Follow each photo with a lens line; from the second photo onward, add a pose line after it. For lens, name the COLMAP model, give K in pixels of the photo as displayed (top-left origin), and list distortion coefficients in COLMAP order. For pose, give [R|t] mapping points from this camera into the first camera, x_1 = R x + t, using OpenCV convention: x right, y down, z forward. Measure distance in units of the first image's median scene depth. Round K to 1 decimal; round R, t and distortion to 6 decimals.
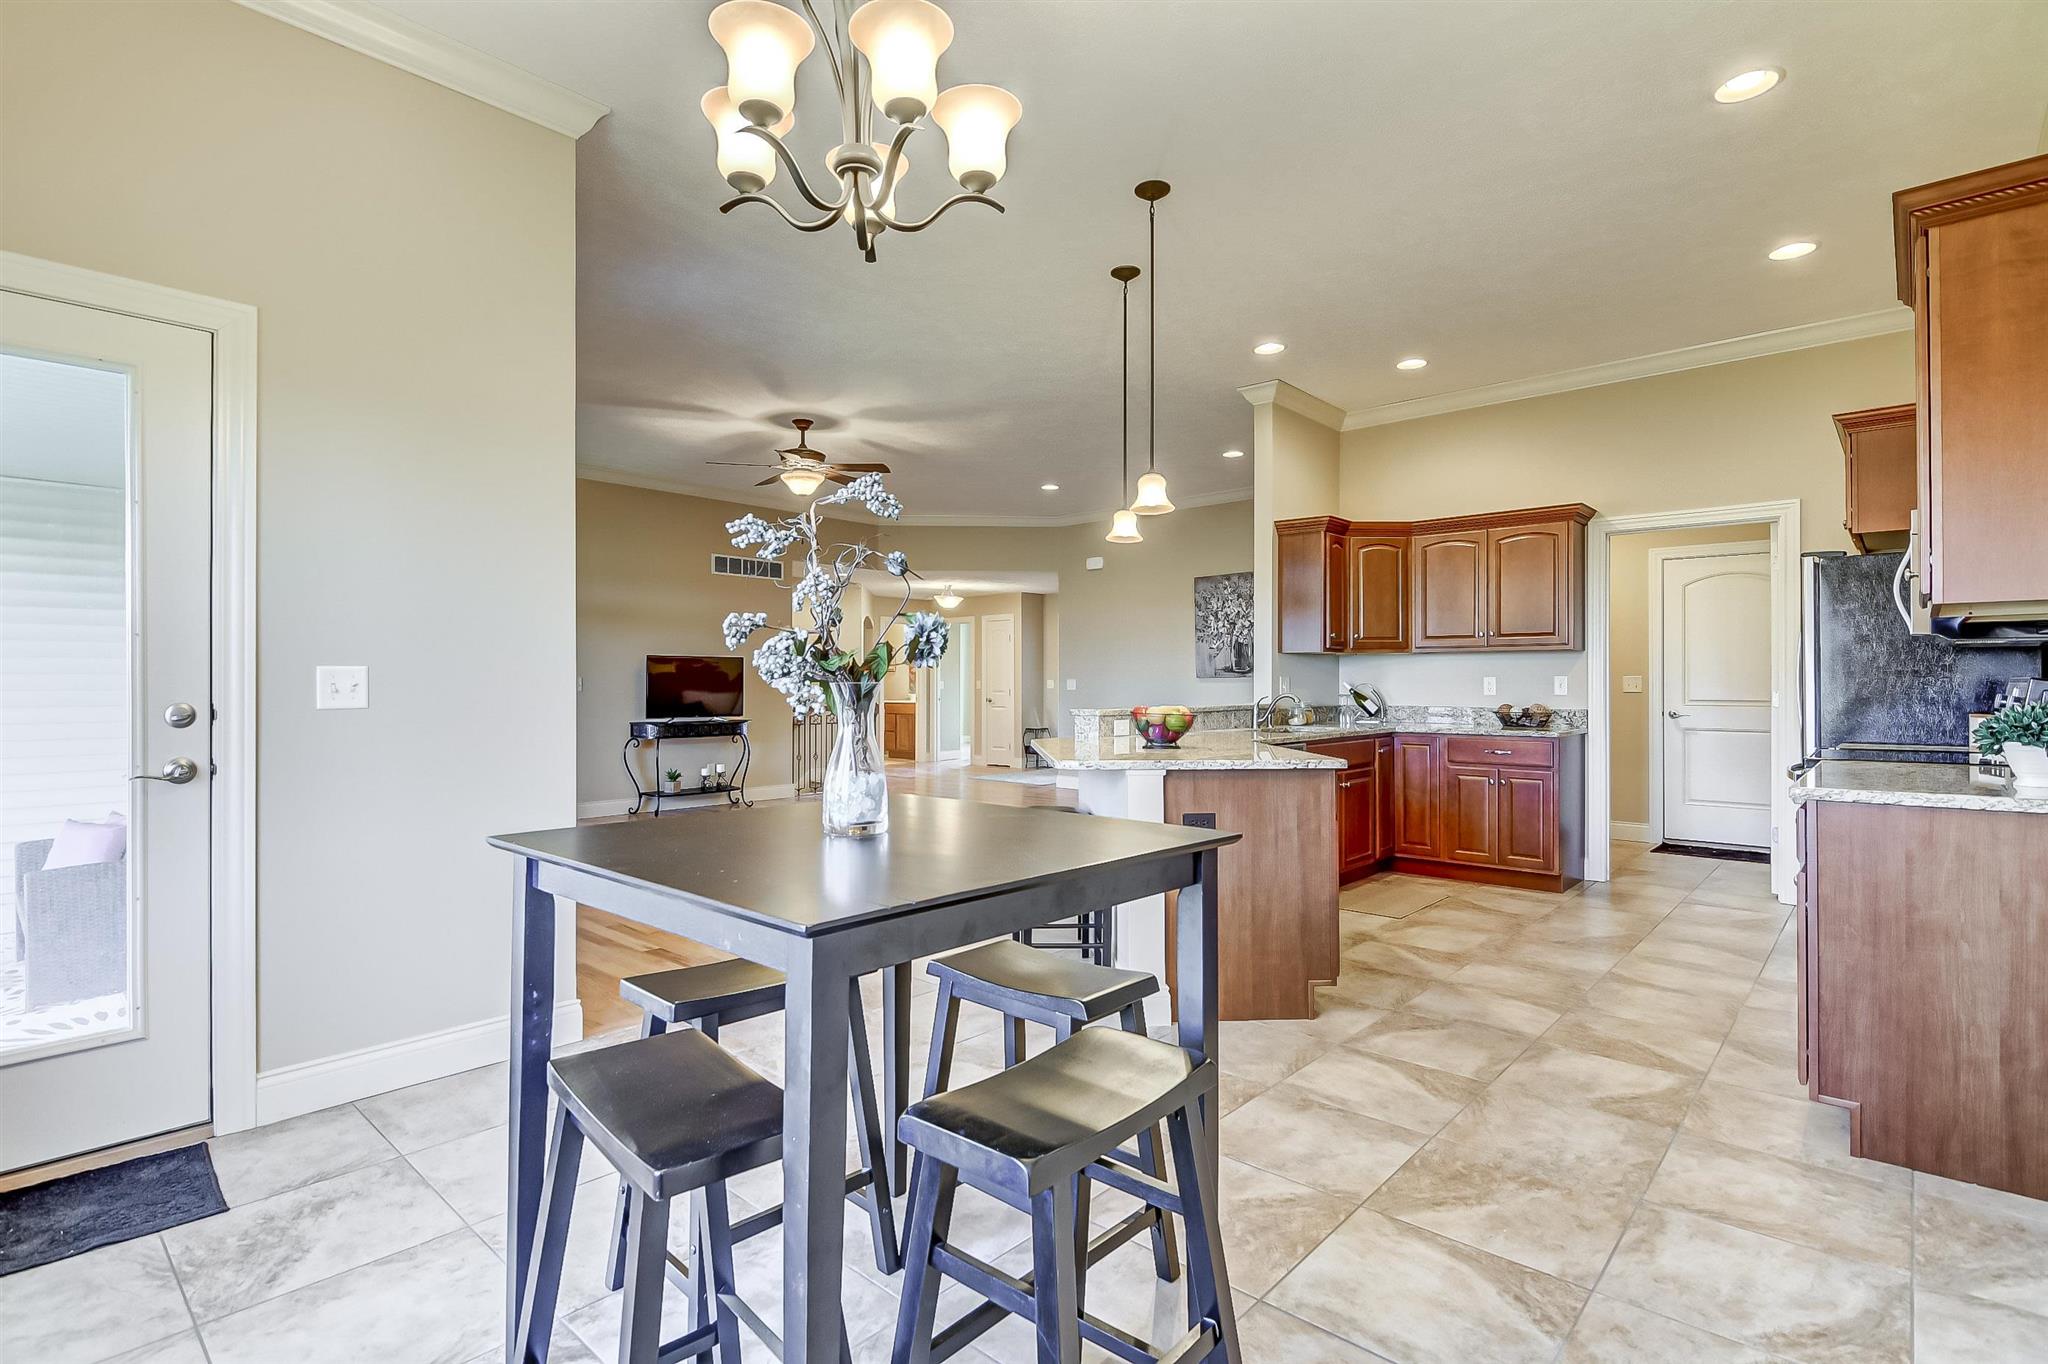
lens RADIAL K [[980.0, 0, 1021.3], [0, 980.0, 680.2], [0, 0, 1]] dist [0.012709, -0.010706]
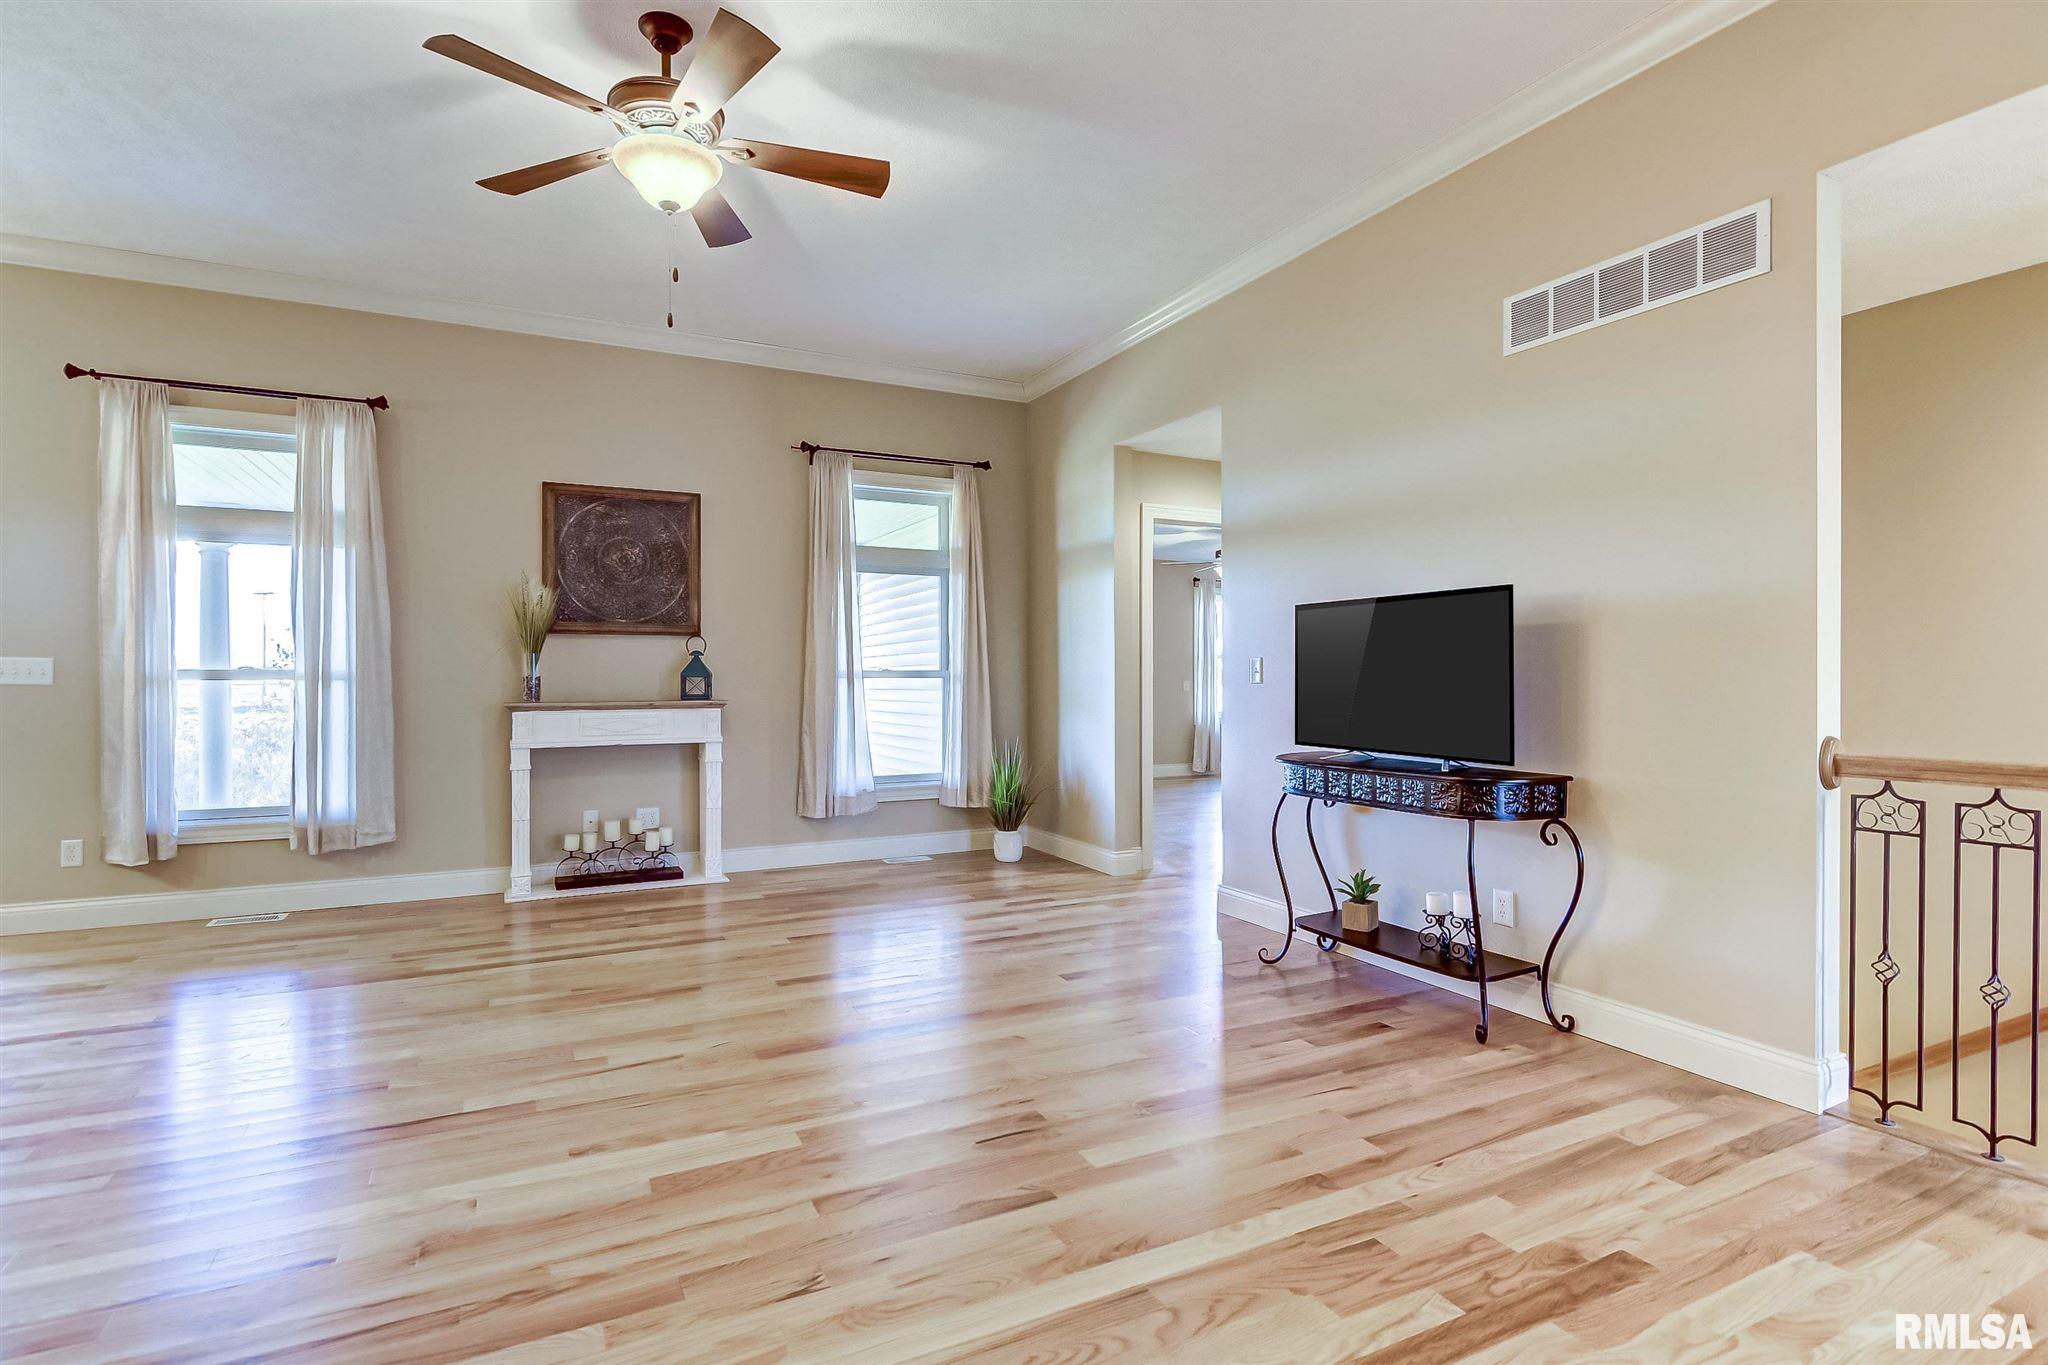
lens RADIAL K [[991.5, 0, 1010.8], [0, 991.5, 682.1], [0, 0, 1]] dist [0.002239, -0.001278]
pose [[-0.366496, 0.005492, -0.930403, 0.180192], [0.003039, 0.999984, 0.004706, 0.015053], [0.930415, -0.001103, -0.366507, 2.033093]]
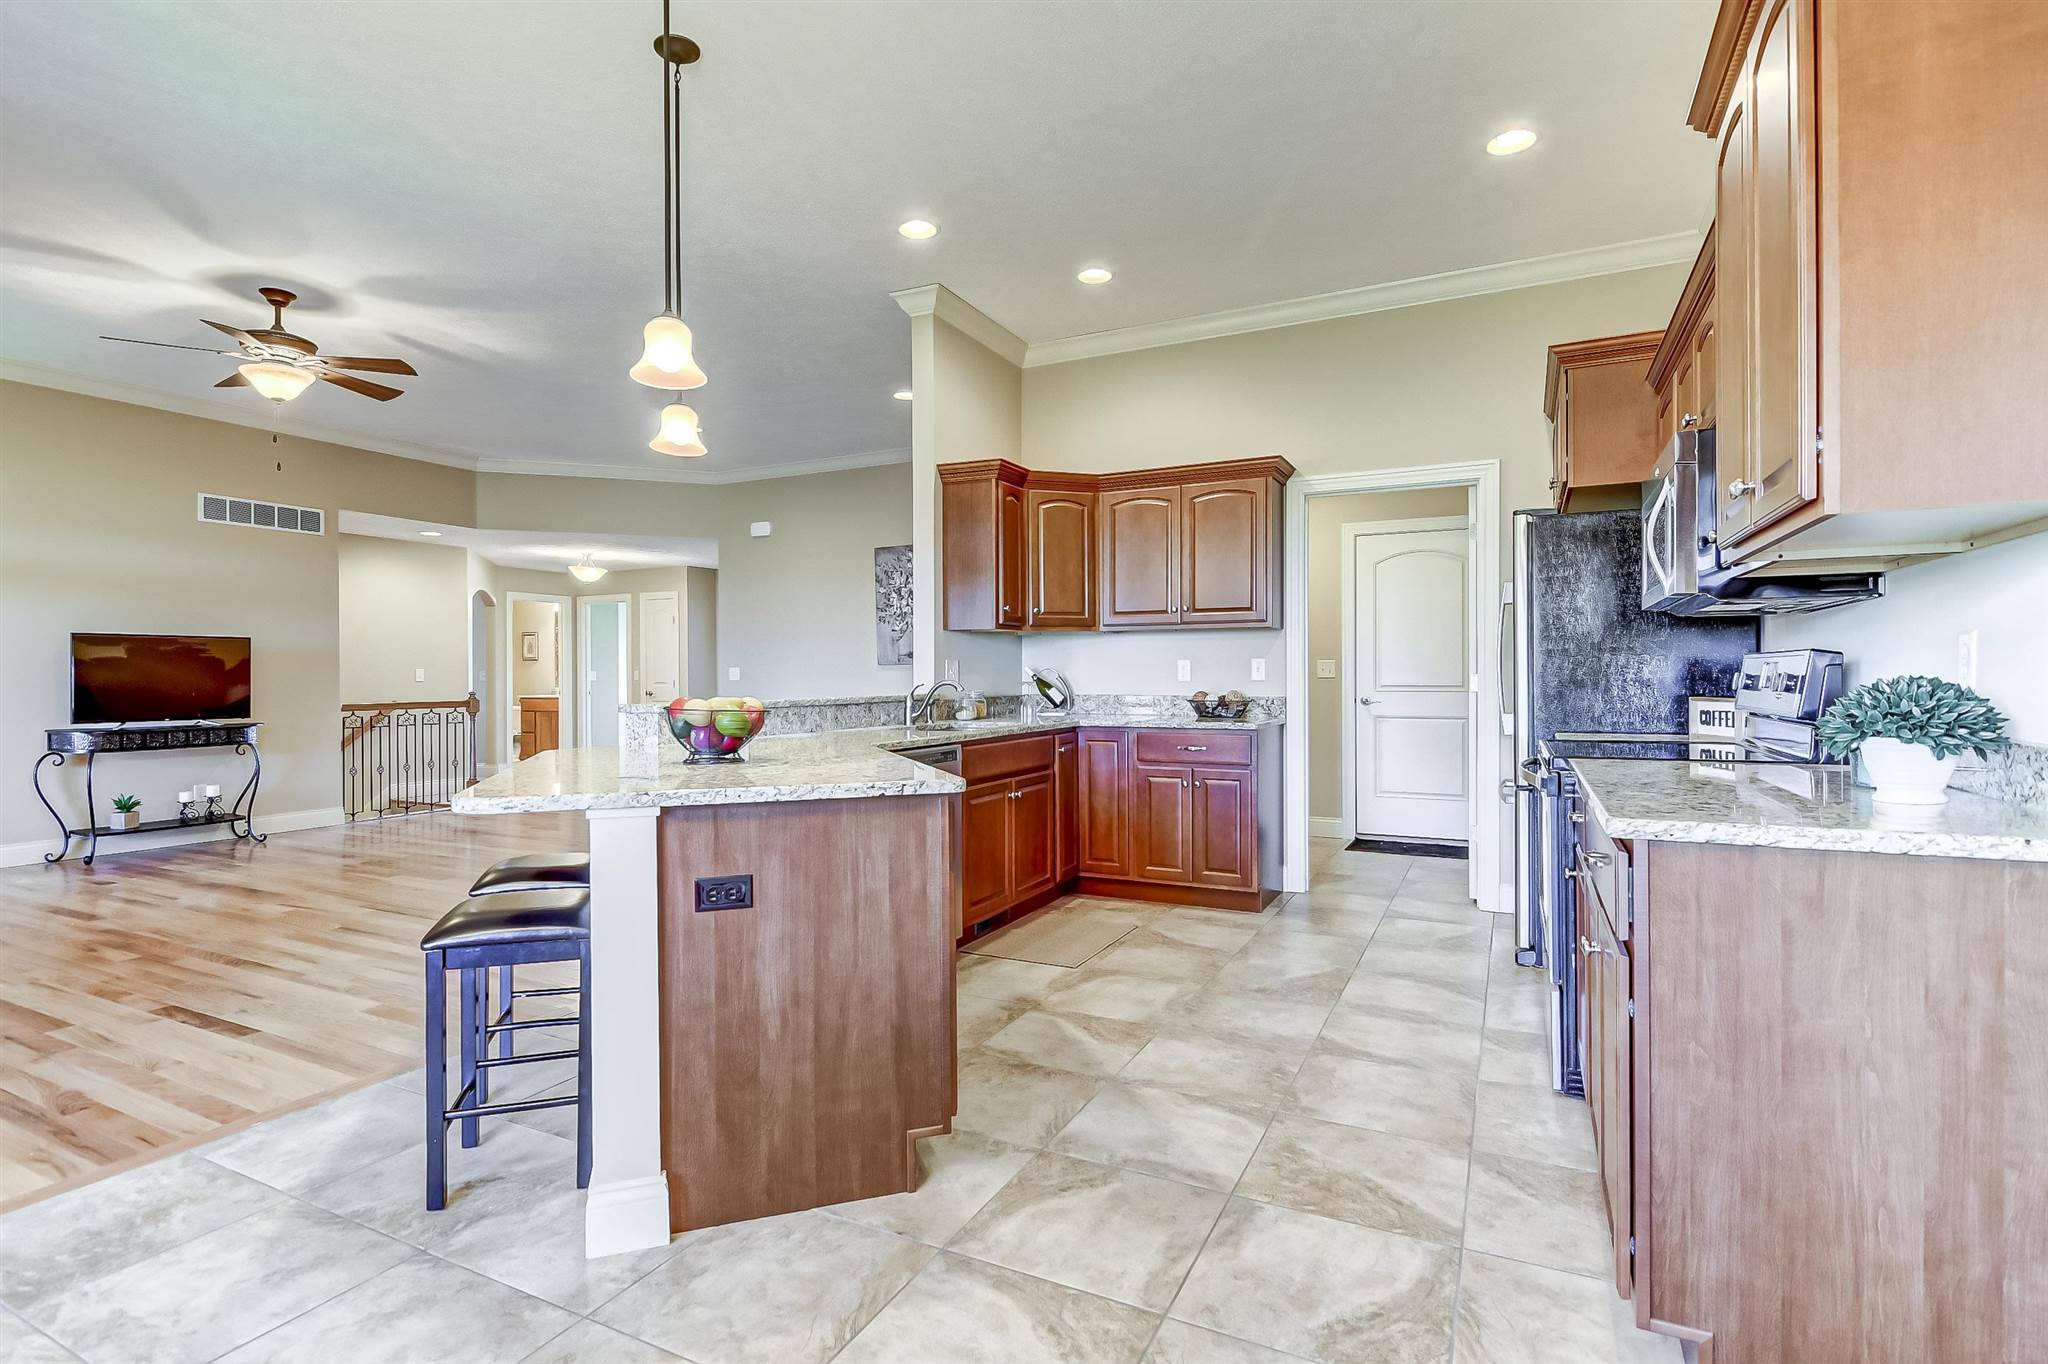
lens RADIAL K [[980.0, 0, 1026.3], [0, 980.0, 683.1], [0, 0, 1]] dist [0.012709, -0.010706]
pose [[0.962490, -0.006658, 0.271235, 0.153354], [0.003672, 0.999927, 0.011518, 0.009189], [-0.271291, -0.010090, 0.962444, 0.292134]]
